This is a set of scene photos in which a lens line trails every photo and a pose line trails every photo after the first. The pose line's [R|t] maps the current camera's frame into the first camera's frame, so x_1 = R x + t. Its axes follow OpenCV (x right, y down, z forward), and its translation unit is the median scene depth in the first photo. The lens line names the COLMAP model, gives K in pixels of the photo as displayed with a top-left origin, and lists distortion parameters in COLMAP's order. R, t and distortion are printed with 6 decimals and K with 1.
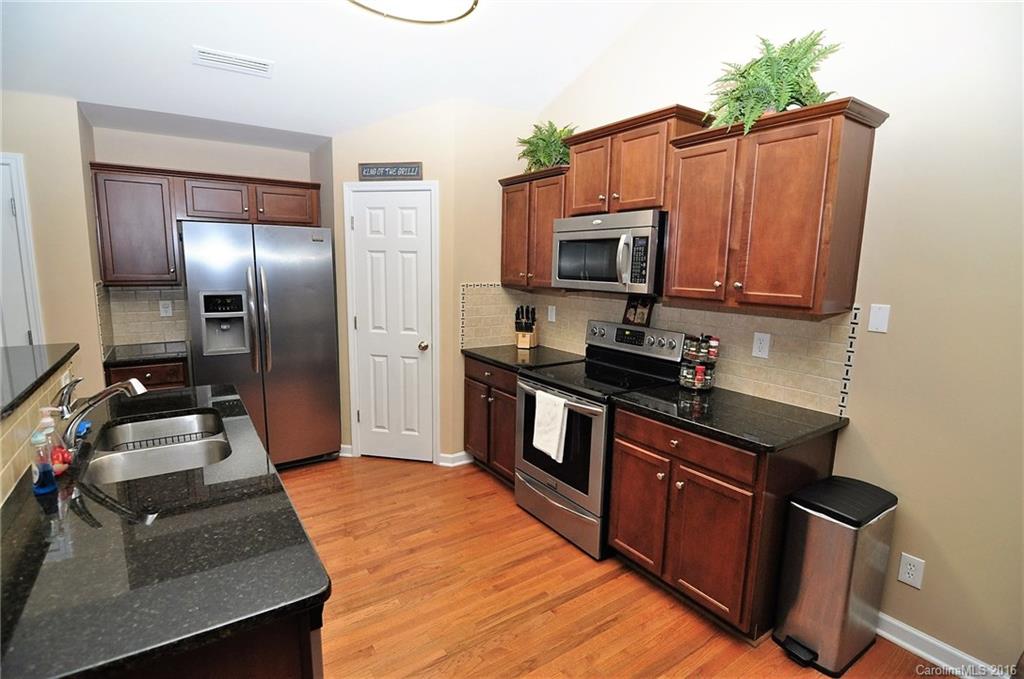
lens RADIAL K [[489.0, 0, 504.6], [0, 489.0, 343.5], [0, 0, 1]] dist [-0.014721, -0.004245]
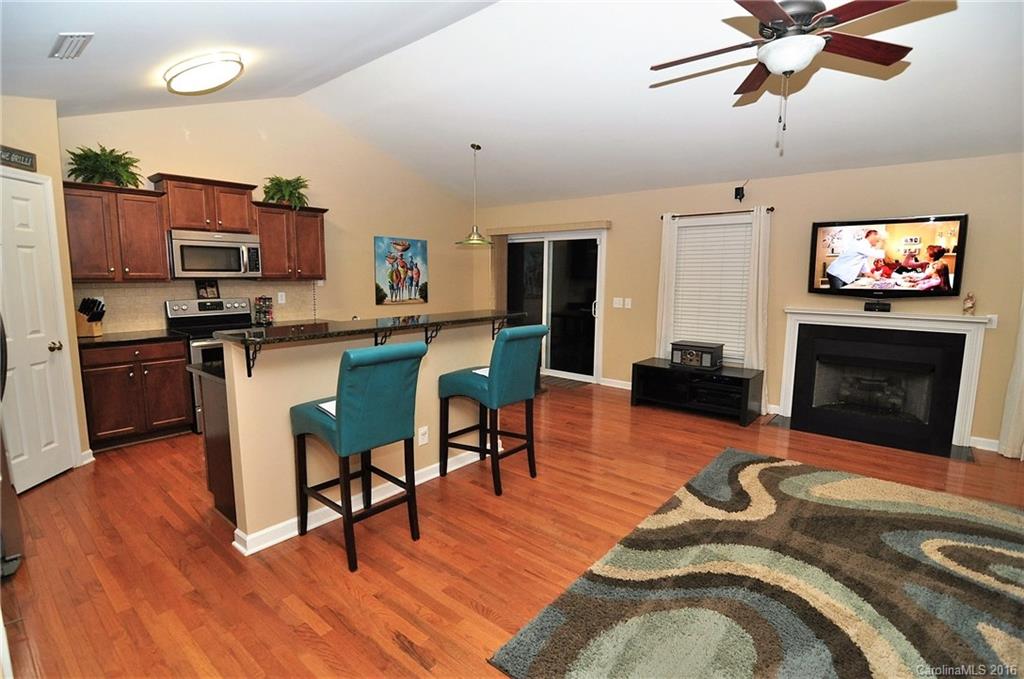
lens RADIAL K [[489.0, 0, 509.1], [0, 489.0, 337.7], [0, 0, 1]] dist [-0.014721, -0.004245]
pose [[-0.276651, -0.143929, 0.950131, -1.713827], [0.142331, 0.971678, 0.188636, -0.081594], [-0.950371, 0.187420, -0.248330, 0.515969]]
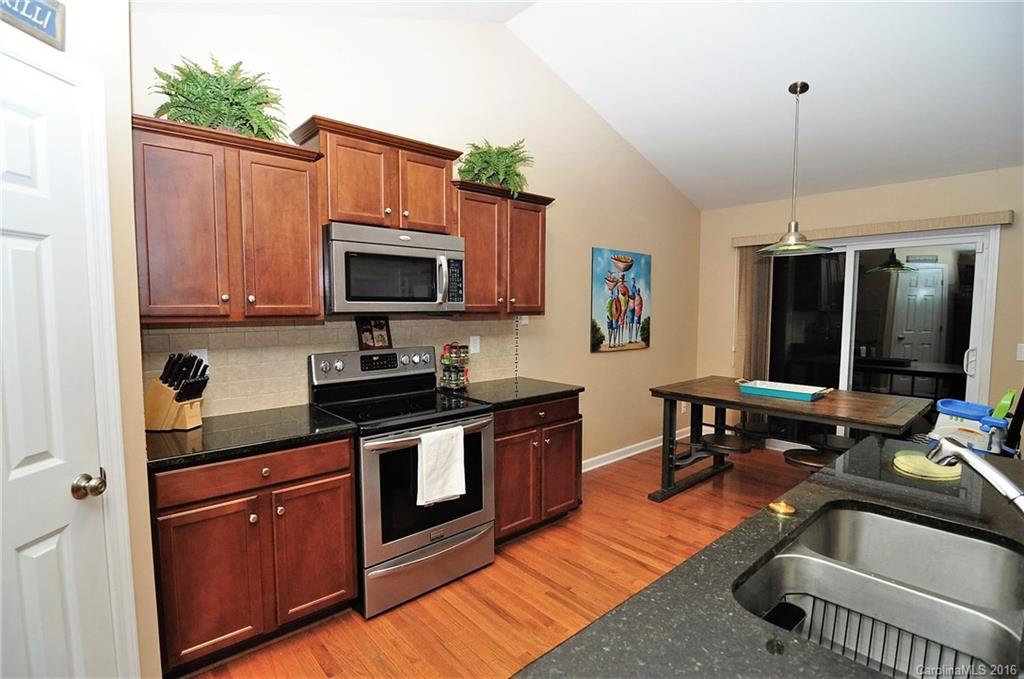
lens RADIAL K [[489.0, 0, 509.9], [0, 489.0, 338.9], [0, 0, 1]] dist [-0.014721, -0.004245]
pose [[-0.130574, -0.085562, 0.987740, -0.753216], [0.157491, 0.981829, 0.105870, -0.125793], [-0.978850, 0.169384, -0.114726, 0.928034]]
